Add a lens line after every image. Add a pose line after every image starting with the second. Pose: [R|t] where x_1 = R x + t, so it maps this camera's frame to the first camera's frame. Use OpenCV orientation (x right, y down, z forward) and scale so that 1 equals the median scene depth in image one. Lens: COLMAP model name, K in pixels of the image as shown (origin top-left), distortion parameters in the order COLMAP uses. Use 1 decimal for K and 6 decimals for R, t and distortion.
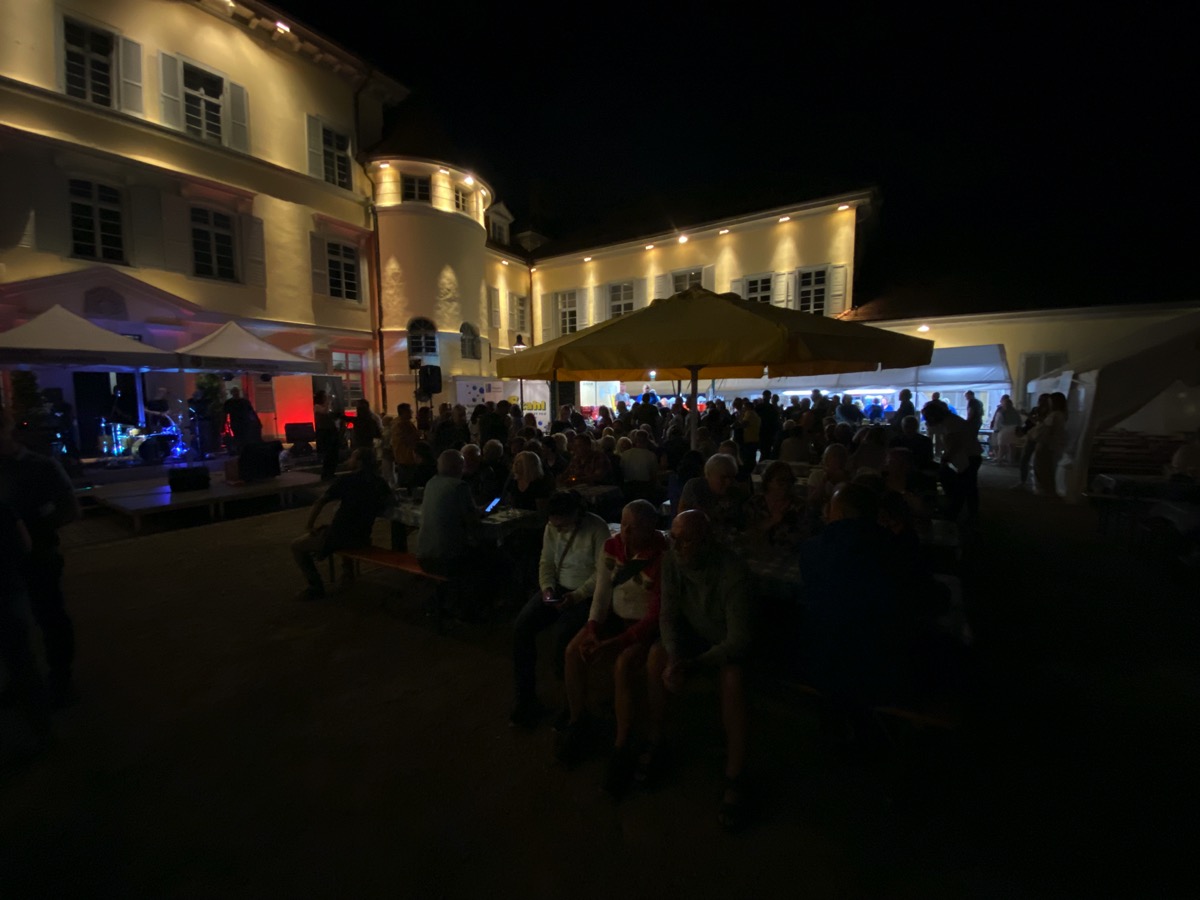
lens RADIAL K [[482.4, 0, 606.7], [0, 482.4, 452.7], [0, 0, 1]] dist [0.000213, -0.013291]
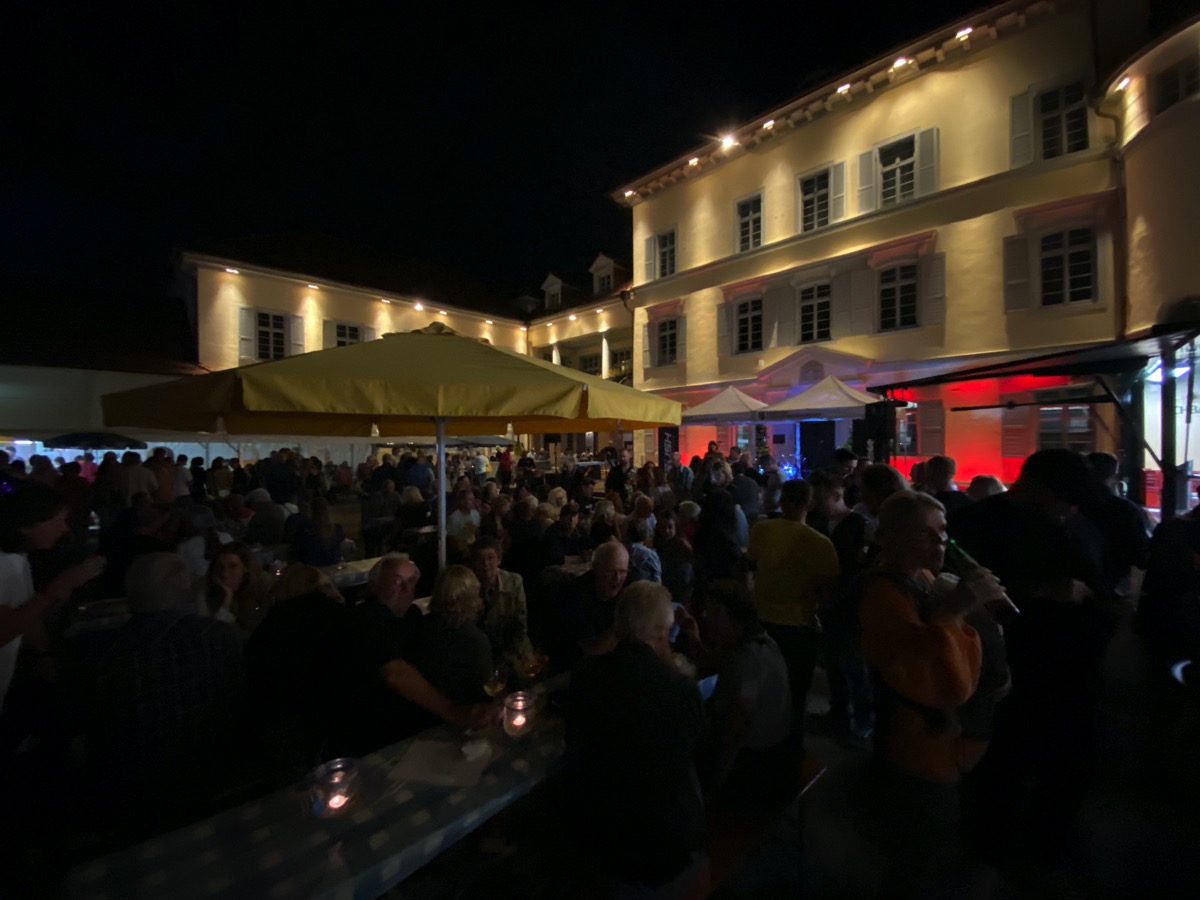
lens RADIAL K [[482.4, 0, 590.6], [0, 482.4, 454.5], [0, 0, 1]] dist [0.000213, -0.013291]
pose [[-0.233405, 0.028227, -0.971970, 0.398290], [-0.098882, 0.993708, 0.052603, -0.078928], [0.967339, 0.108389, -0.229146, 0.633838]]
